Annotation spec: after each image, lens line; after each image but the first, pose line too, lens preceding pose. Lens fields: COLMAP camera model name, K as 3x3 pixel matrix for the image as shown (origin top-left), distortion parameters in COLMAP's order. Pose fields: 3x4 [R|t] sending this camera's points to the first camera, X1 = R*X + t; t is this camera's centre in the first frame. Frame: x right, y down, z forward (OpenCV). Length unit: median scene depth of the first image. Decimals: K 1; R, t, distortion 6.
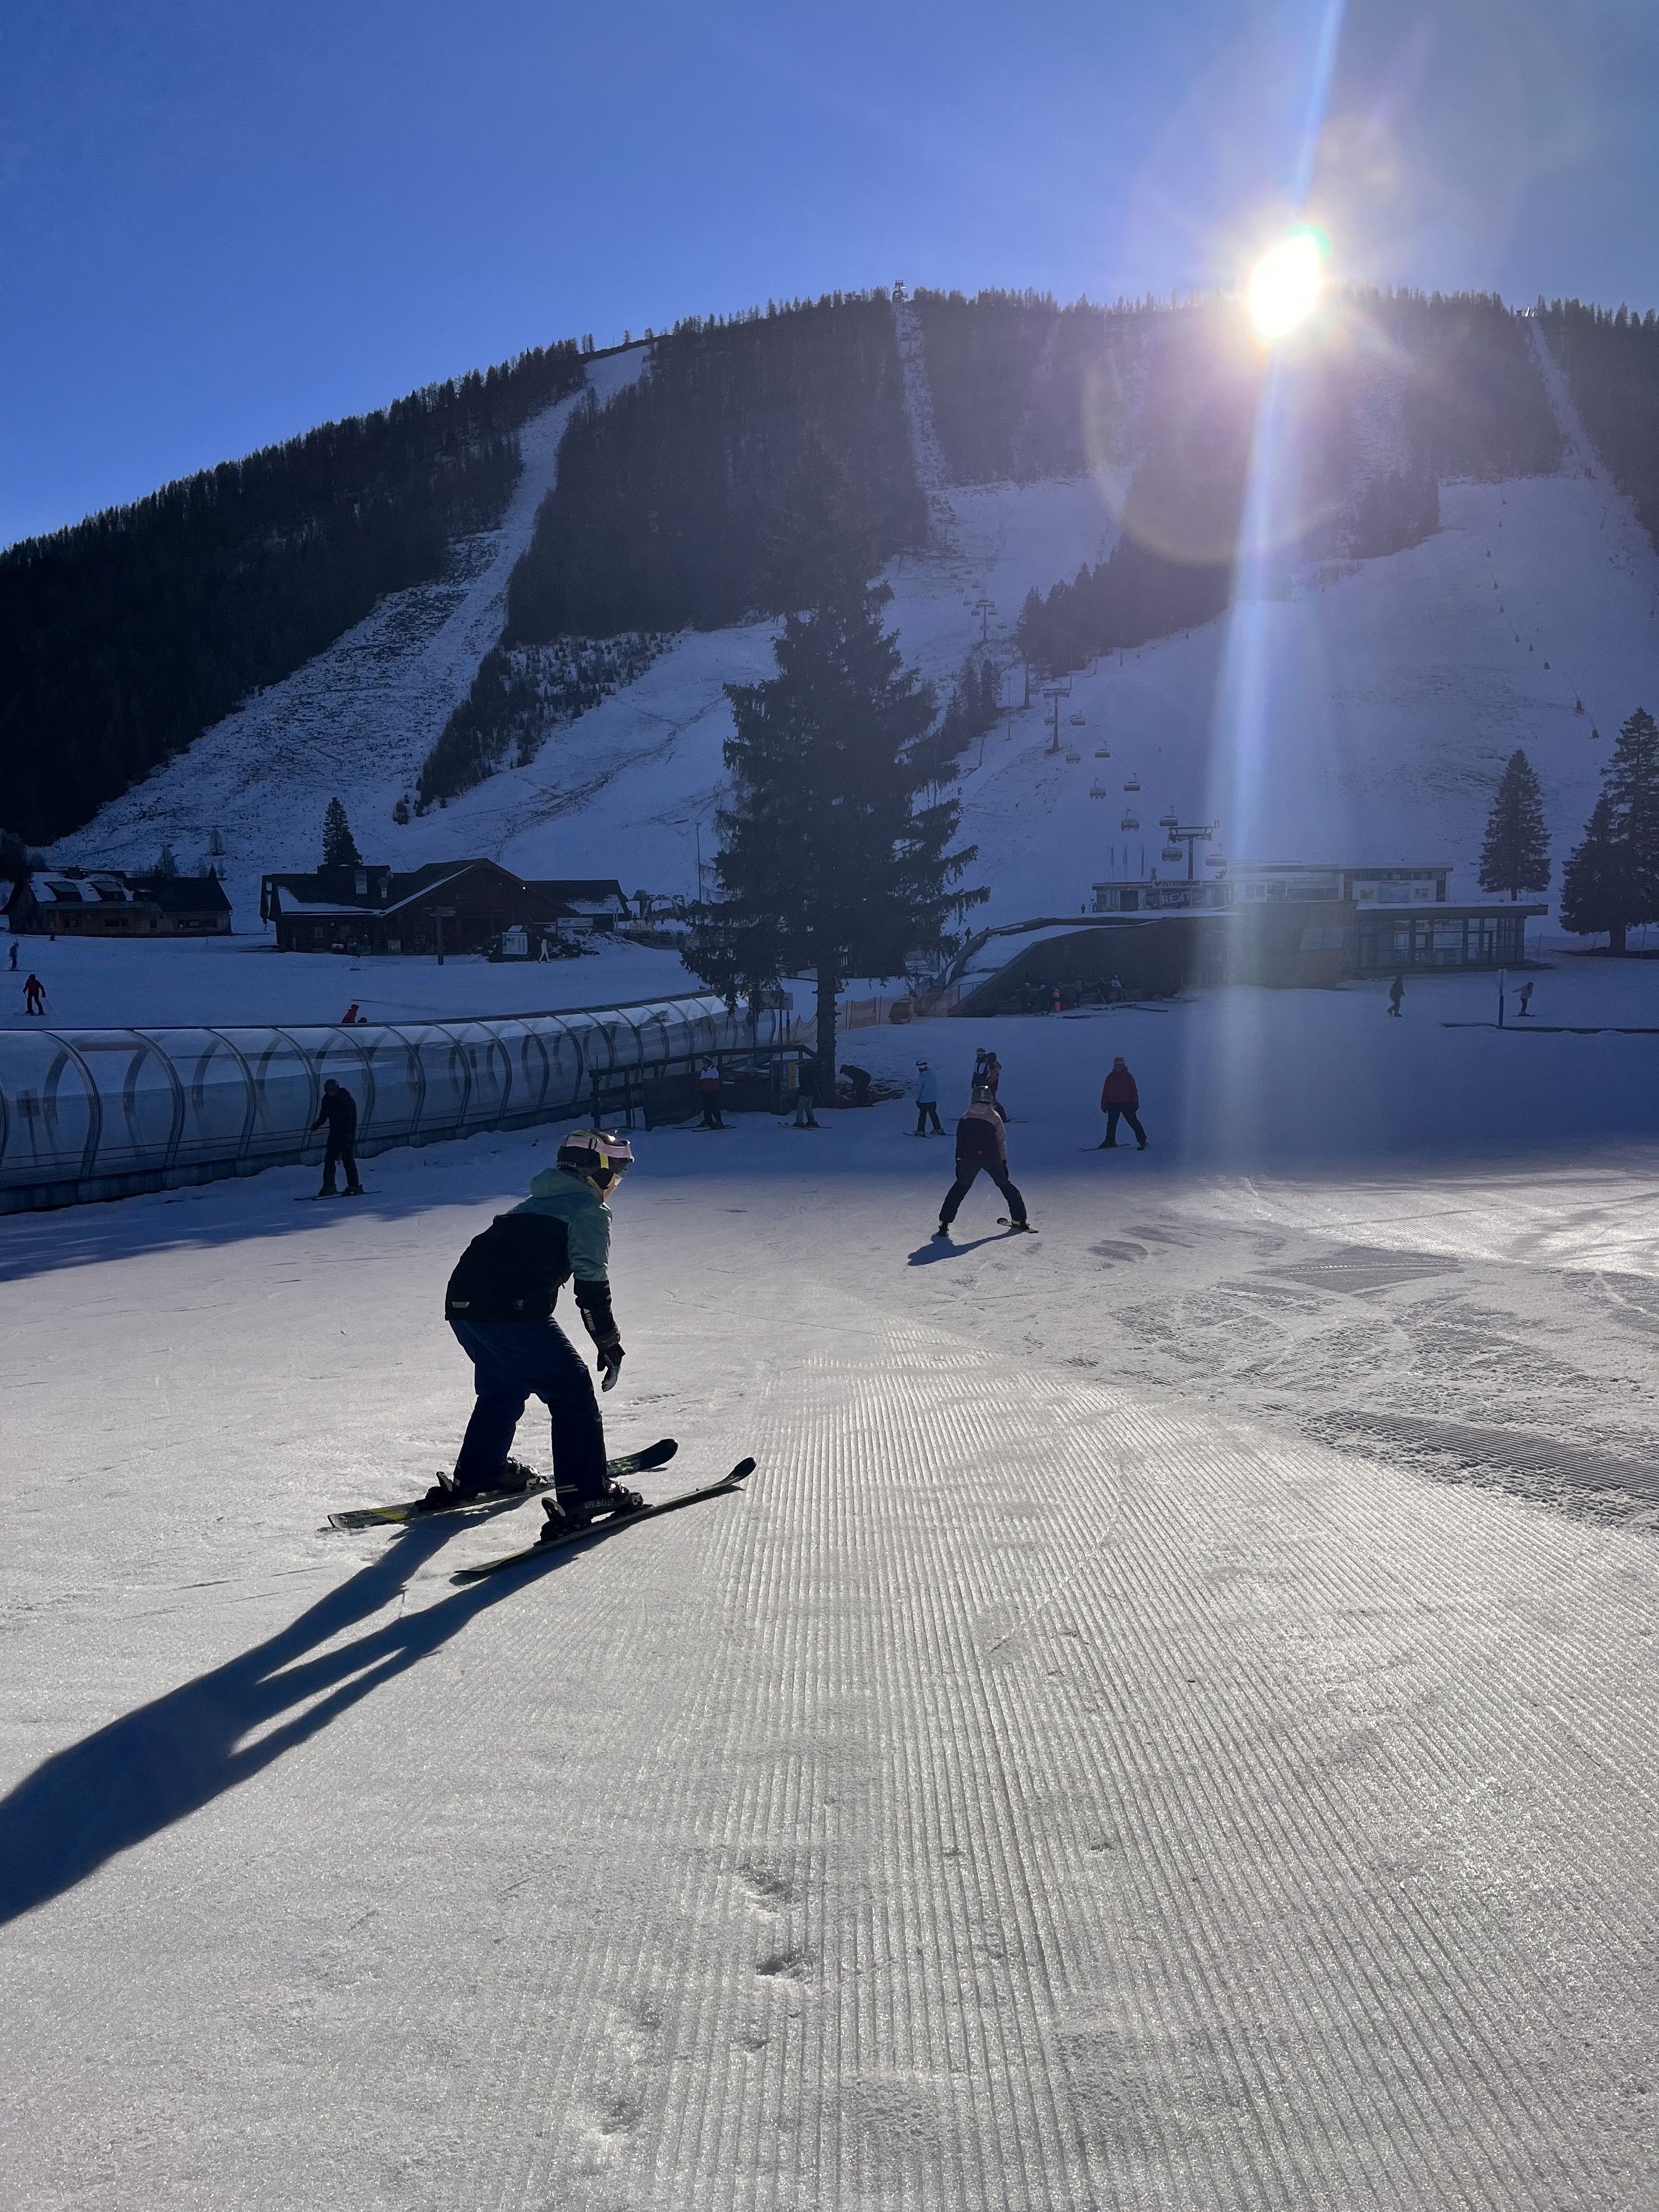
lens RADIAL K [[1673.7, 0, 826.7], [0, 1673.7, 1098.5], [0, 0, 1]] dist [0.074985, -0.096014]
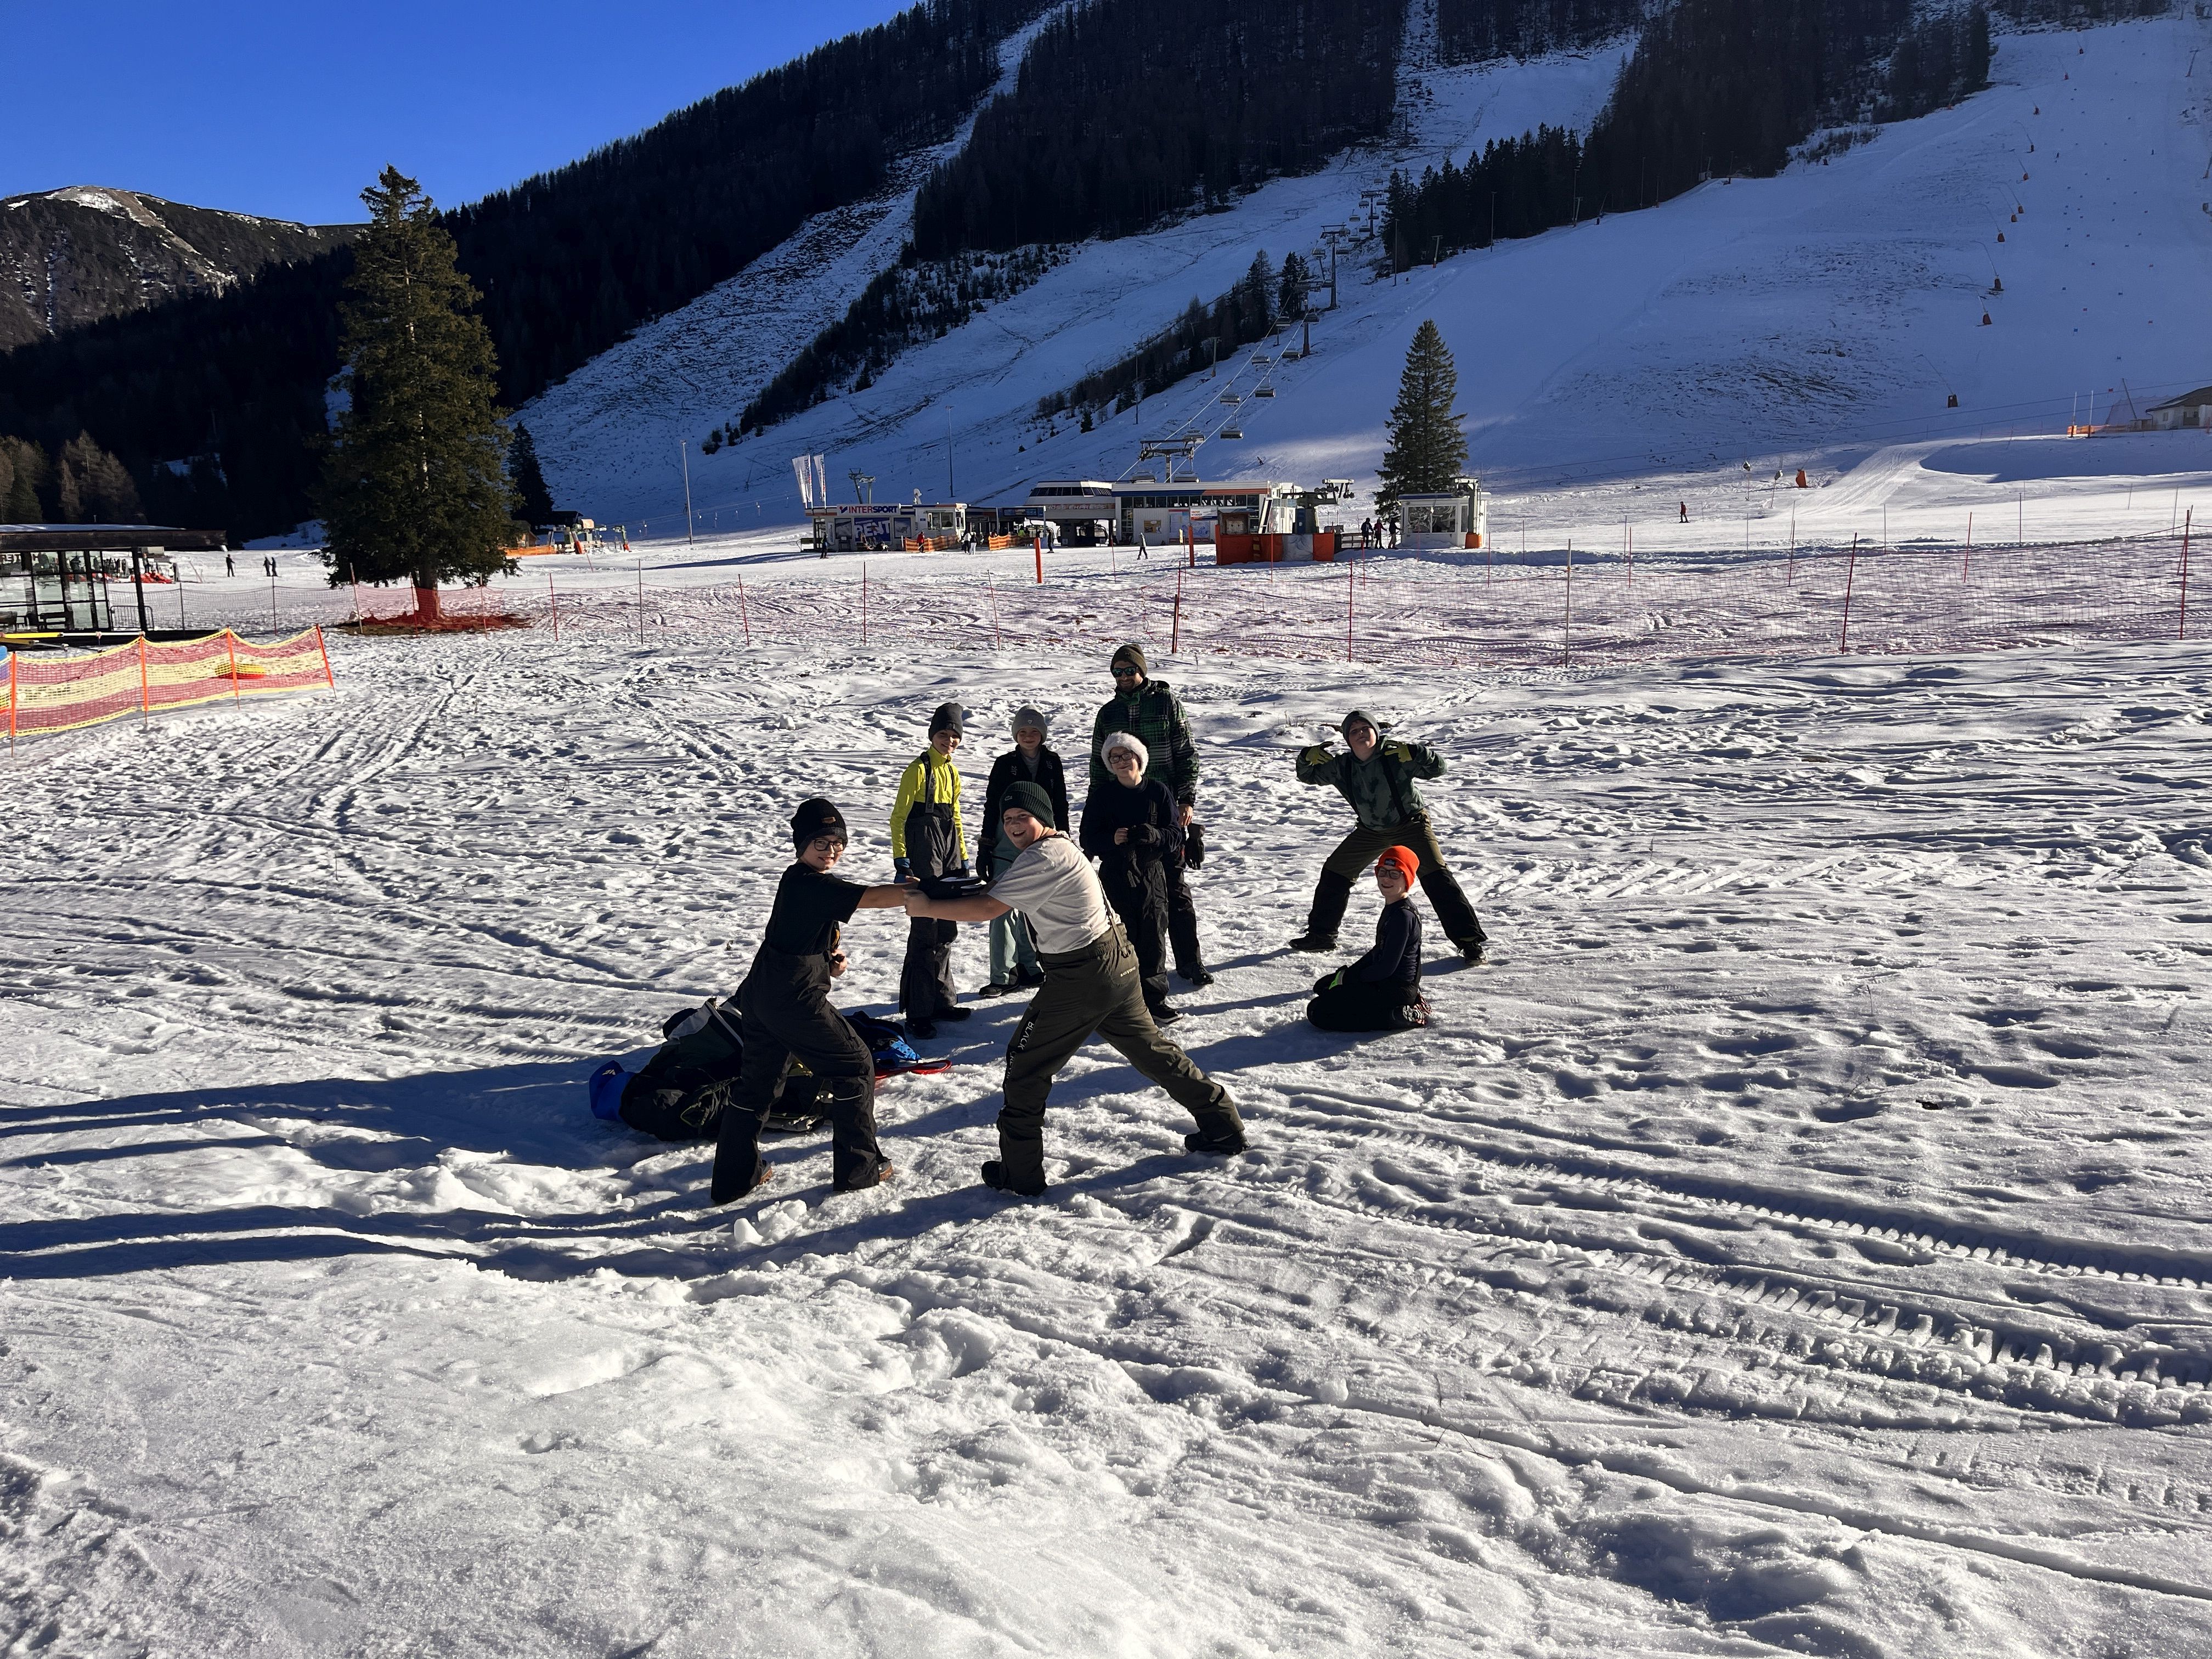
lens RADIAL K [[1673.7, 0, 1122.1], [0, 1673.7, 844.0], [0, 0, 1]] dist [0.074985, -0.096014]
pose [[0.976699, 0.043725, -0.210111, 0.147855], [-0.030882, 0.997471, 0.064022, -0.010832], [0.212379, -0.056041, 0.975579, 0.097318]]
